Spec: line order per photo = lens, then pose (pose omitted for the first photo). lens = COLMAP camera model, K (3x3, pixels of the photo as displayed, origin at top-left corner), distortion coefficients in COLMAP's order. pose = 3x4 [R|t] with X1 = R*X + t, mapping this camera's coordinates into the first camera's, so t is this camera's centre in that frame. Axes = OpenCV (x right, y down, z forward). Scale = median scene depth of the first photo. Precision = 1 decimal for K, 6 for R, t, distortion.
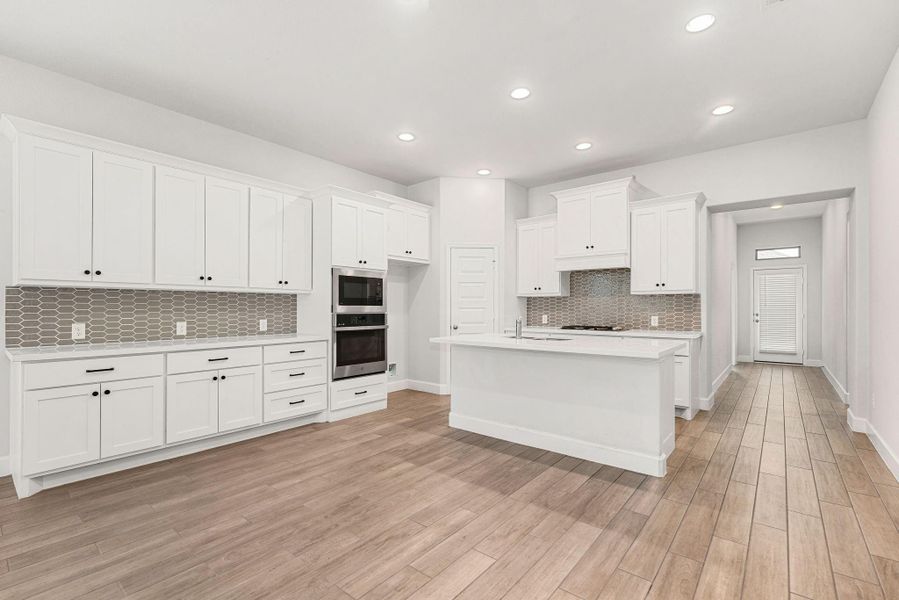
lens RADIAL K [[401.0, 0, 447.6], [0, 401.0, 309.0], [0, 0, 1]] dist [0.000969, -0.000011]
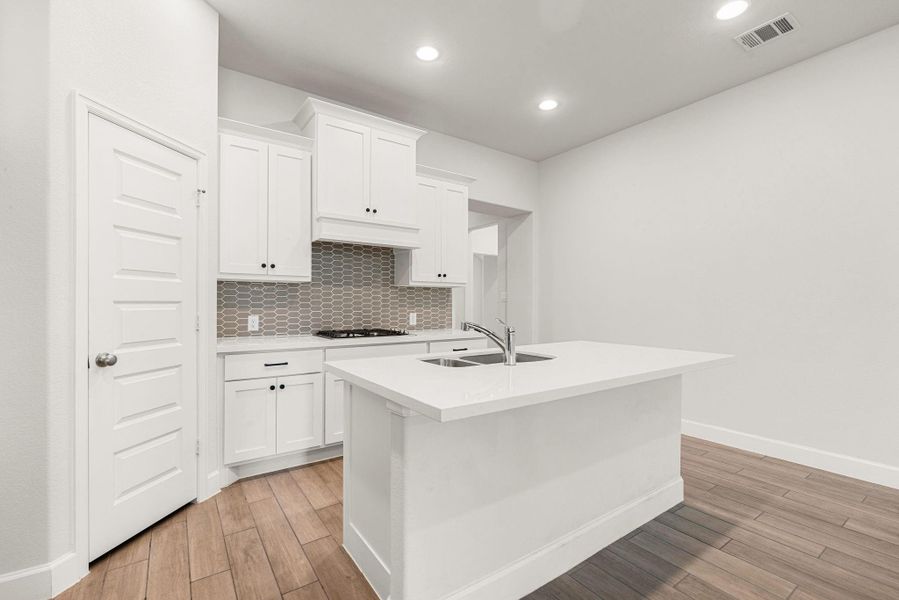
lens RADIAL K [[402.9, 0, 448.5], [0, 402.9, 303.4], [0, 0, 1]] dist [0.008951, -0.000096]
pose [[0.264915, 0.000447, 0.964272, -0.288994], [-0.001136, 0.999999, -0.000151, -0.002153], [-0.964271, -0.001056, 0.264915, 0.812814]]
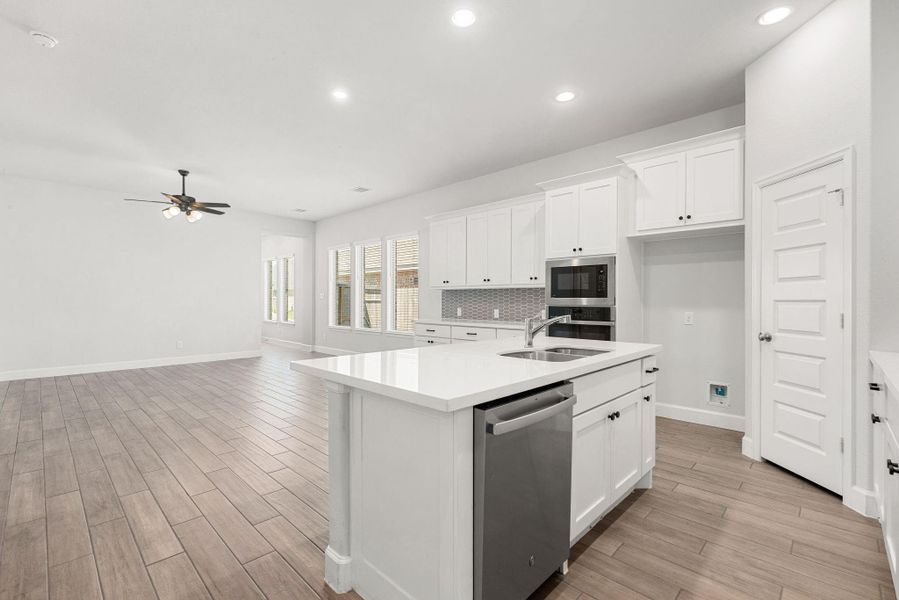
lens RADIAL K [[399.9, 0, 449.5], [0, 399.9, 300.0], [0, 0, 1]] dist [-0.000515, -0.000015]
pose [[-0.080564, 0.000114, -0.996749, 0.725568], [-0.004999, 0.999987, 0.000518, -0.002217], [0.996737, 0.005025, -0.080562, 0.798591]]
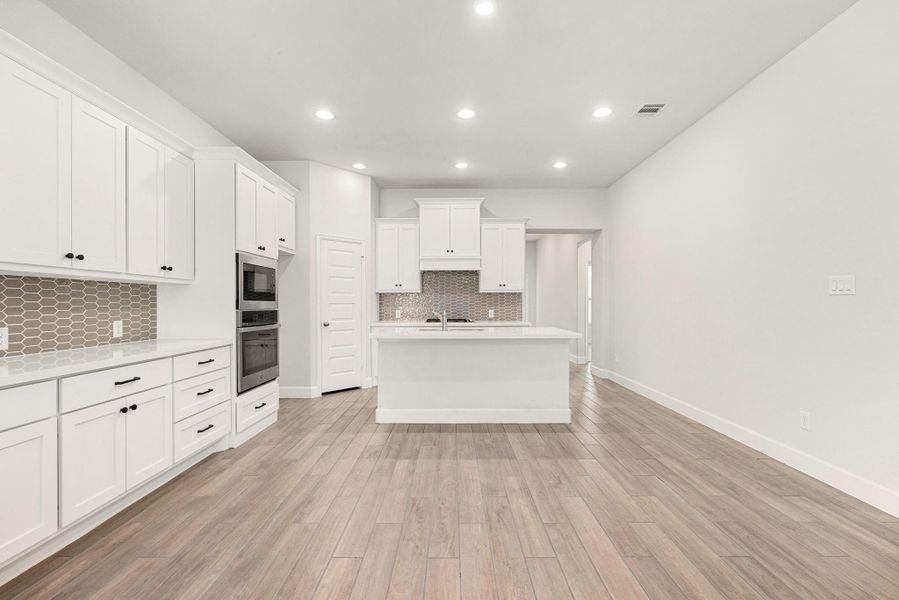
lens RADIAL K [[399.6, 0, 448.9], [0, 399.6, 305.7], [0, 0, 1]] dist [0.000610, -0.000173]
pose [[0.775699, -0.005267, 0.631081, -0.442419], [0.004540, 0.999986, 0.002765, 0.001197], [-0.631087, 0.000720, 0.775712, 0.115610]]
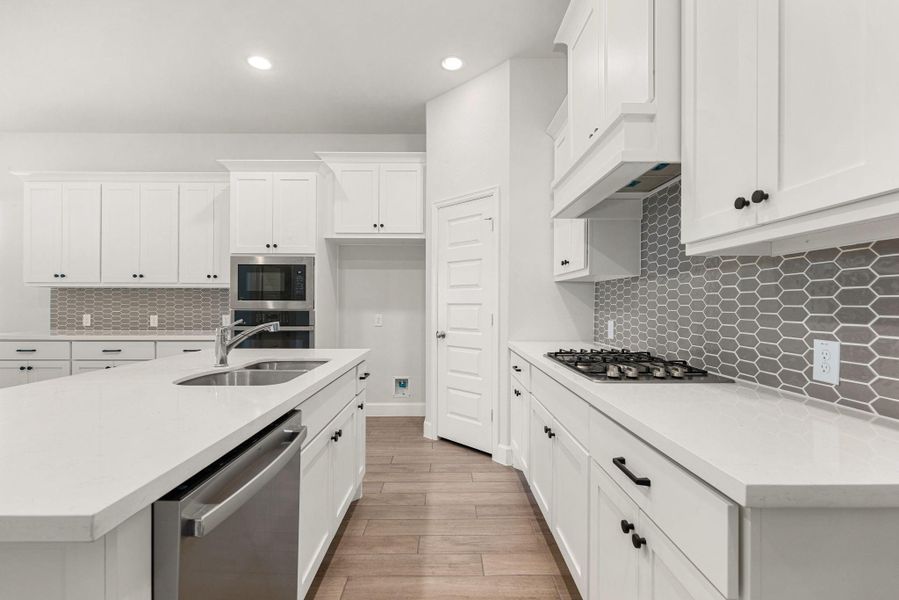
lens RADIAL K [[393.3, 0, 449.6], [0, 393.3, 303.6], [0, 0, 1]] dist [0.000226, -0.000085]
pose [[0.642426, 0.001664, -0.766346, 0.626829], [-0.005296, 0.999983, -0.002269, -0.002369], [0.766329, 0.005516, 0.642425, 0.782437]]
